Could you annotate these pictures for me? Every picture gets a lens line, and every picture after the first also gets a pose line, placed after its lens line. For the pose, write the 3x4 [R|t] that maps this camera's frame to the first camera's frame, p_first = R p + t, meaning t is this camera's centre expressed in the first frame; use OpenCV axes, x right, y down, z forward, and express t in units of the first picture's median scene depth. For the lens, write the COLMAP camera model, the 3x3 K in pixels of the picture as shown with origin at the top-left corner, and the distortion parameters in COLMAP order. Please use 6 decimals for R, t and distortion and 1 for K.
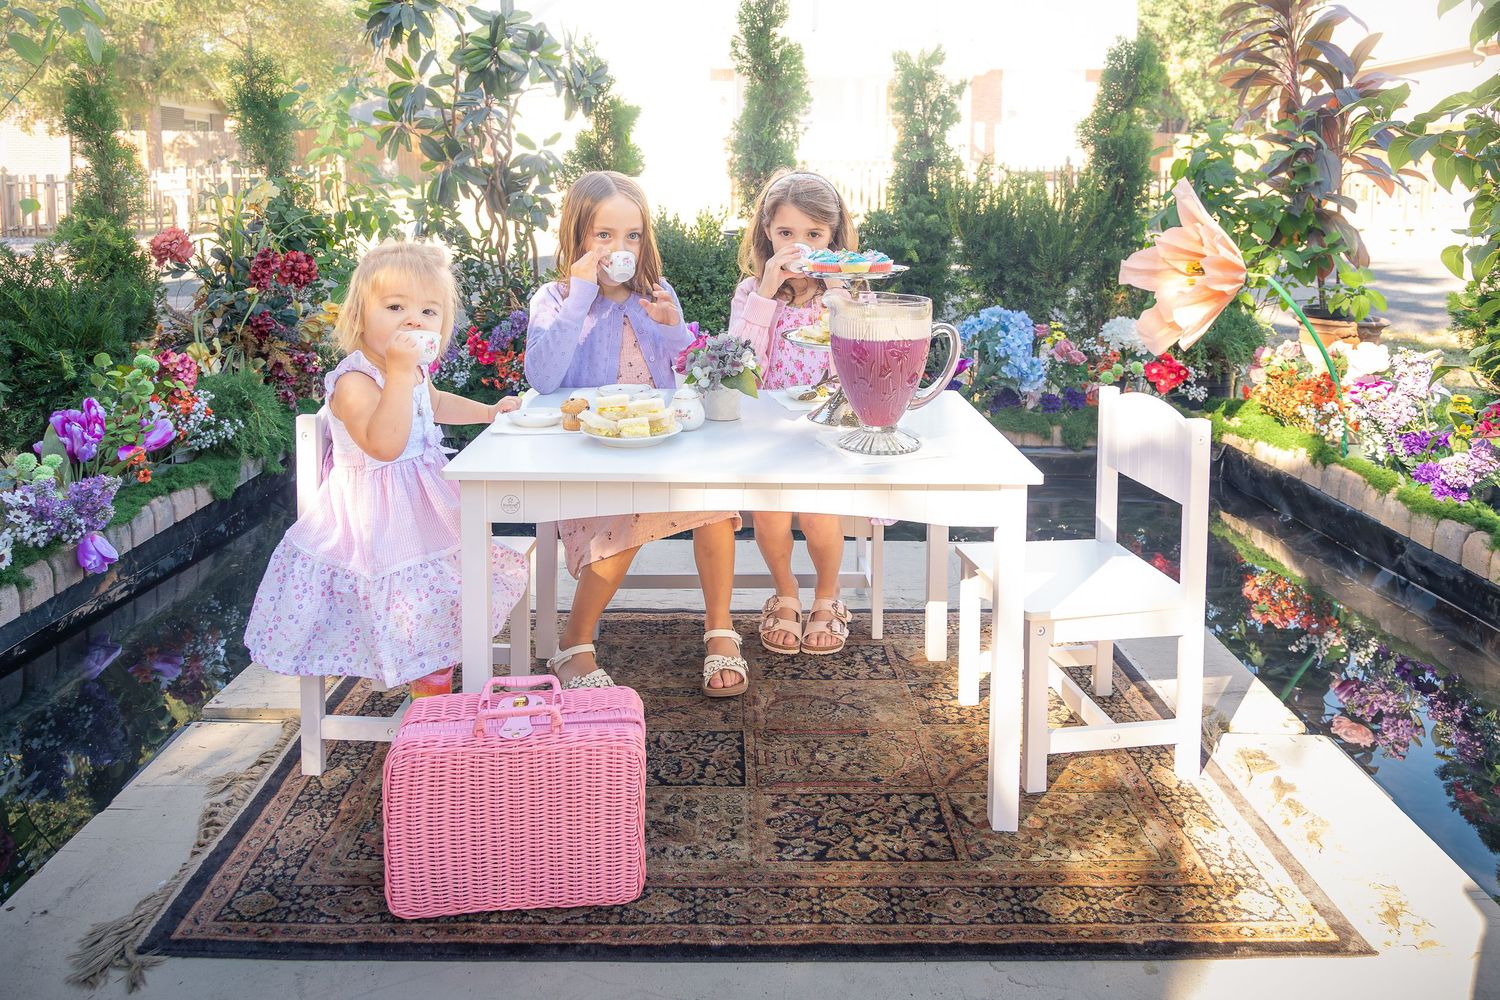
lens RADIAL K [[1025.7, 0, 735.7], [0, 1025.7, 260.9], [0, 0, 1]] dist [-0.009110, 0.002598]
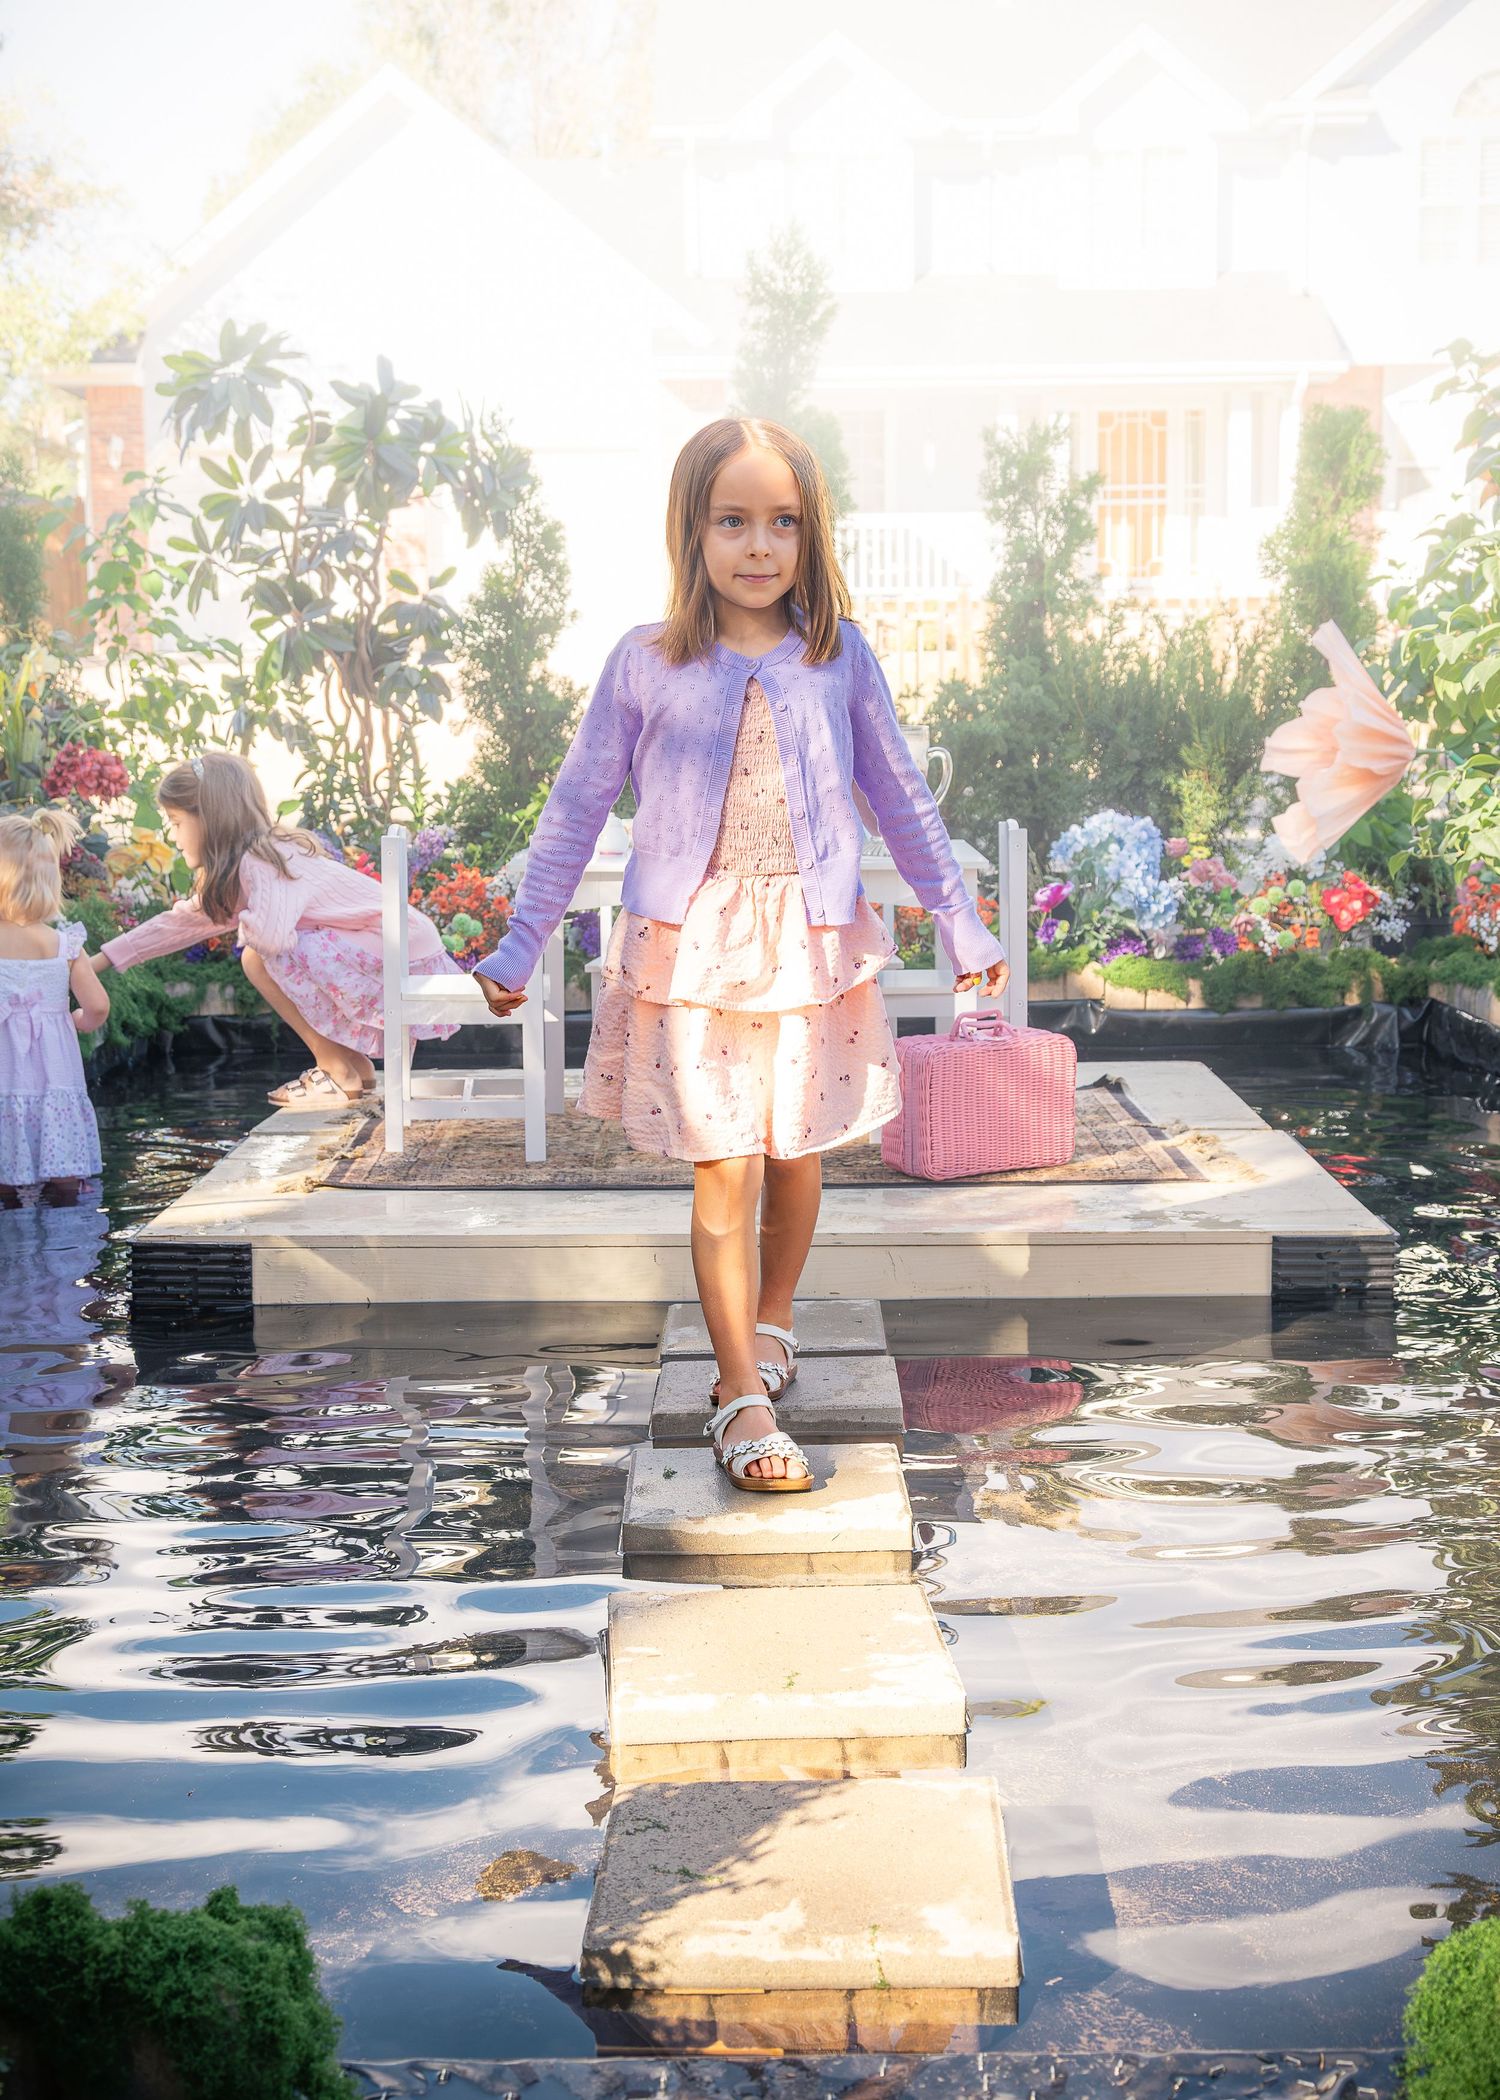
lens RADIAL K [[2859.0, 0, 750.0], [0, 2859.0, 1050.0], [0, 0, 1]] dist [0.038081, 0.008293]
pose [[0.999862, -0.016295, 0.003357, -0.001570], [0.016069, 0.998141, 0.058791, 0.072258], [-0.004309, -0.058728, 0.998265, -0.792329]]
